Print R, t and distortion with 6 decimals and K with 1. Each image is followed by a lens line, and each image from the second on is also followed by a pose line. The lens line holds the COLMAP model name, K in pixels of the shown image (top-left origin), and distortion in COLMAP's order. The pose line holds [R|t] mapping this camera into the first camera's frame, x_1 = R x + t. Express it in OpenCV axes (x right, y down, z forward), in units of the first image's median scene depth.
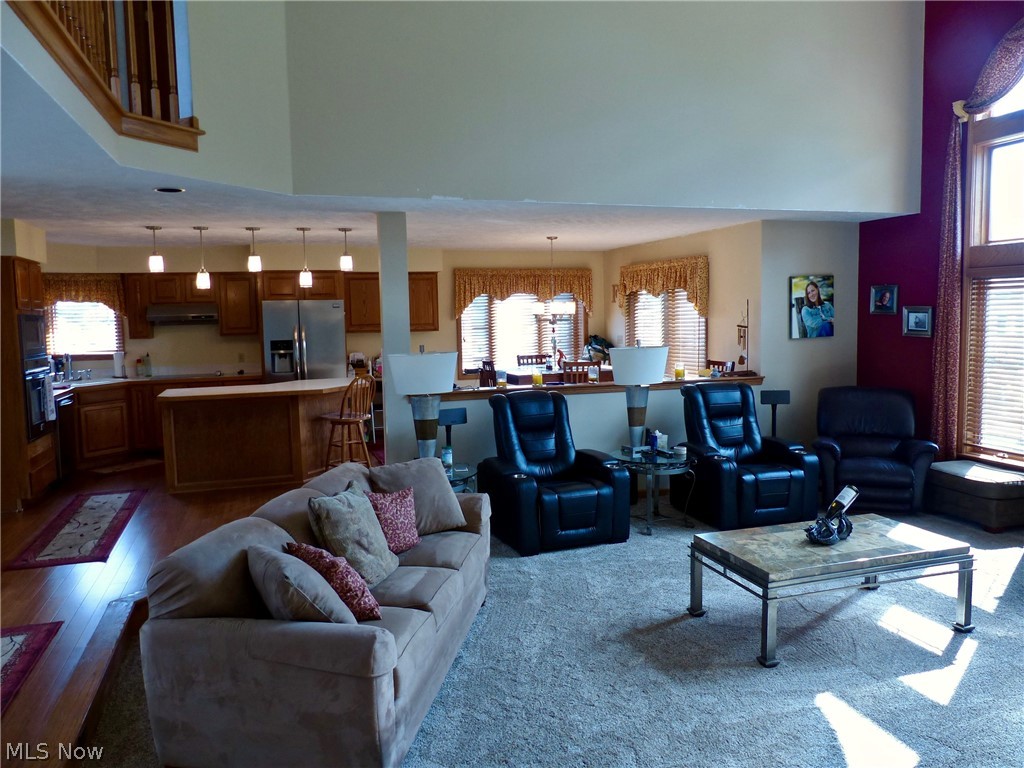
lens RADIAL K [[770.4, 0, 511.8], [0, 770.4, 384.4], [0, 0, 1]] dist [-0.028668, 0.019910]
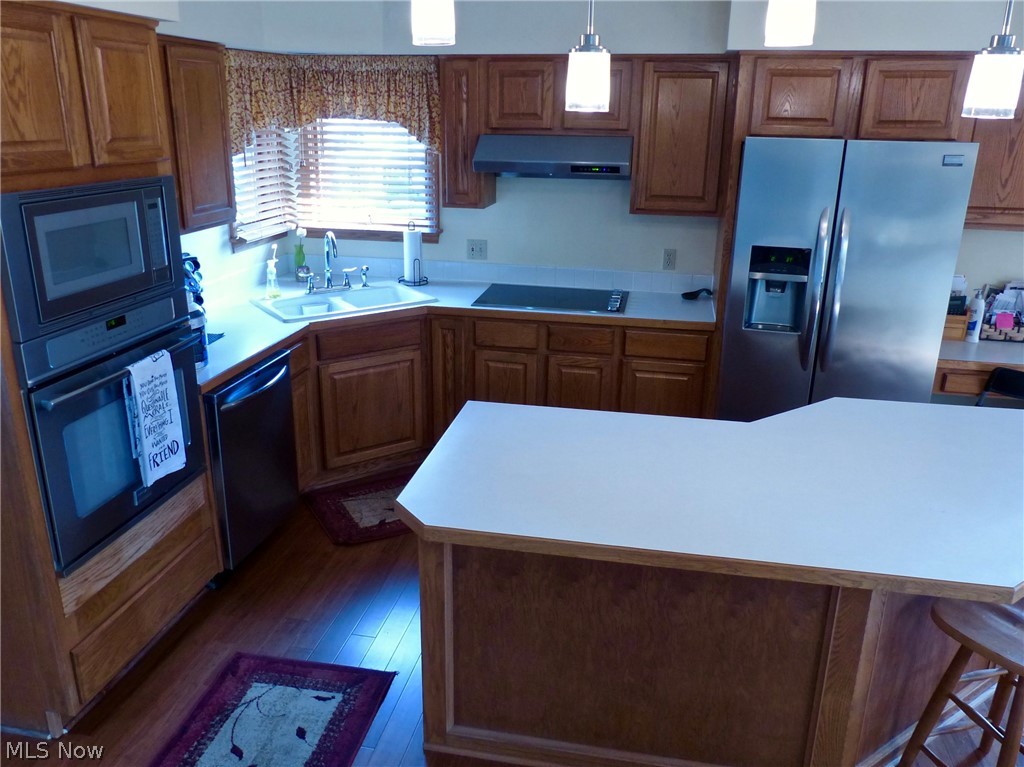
lens RADIAL K [[825.4, 0, 512.6], [0, 825.4, 383.2], [0, 0, 1]] dist [-0.035405, -0.002902]
pose [[0.874548, 0.184160, -0.448610, -0.221464], [-0.077480, 0.966265, 0.245620, -0.081488], [0.478710, -0.180048, 0.859313, 0.576806]]
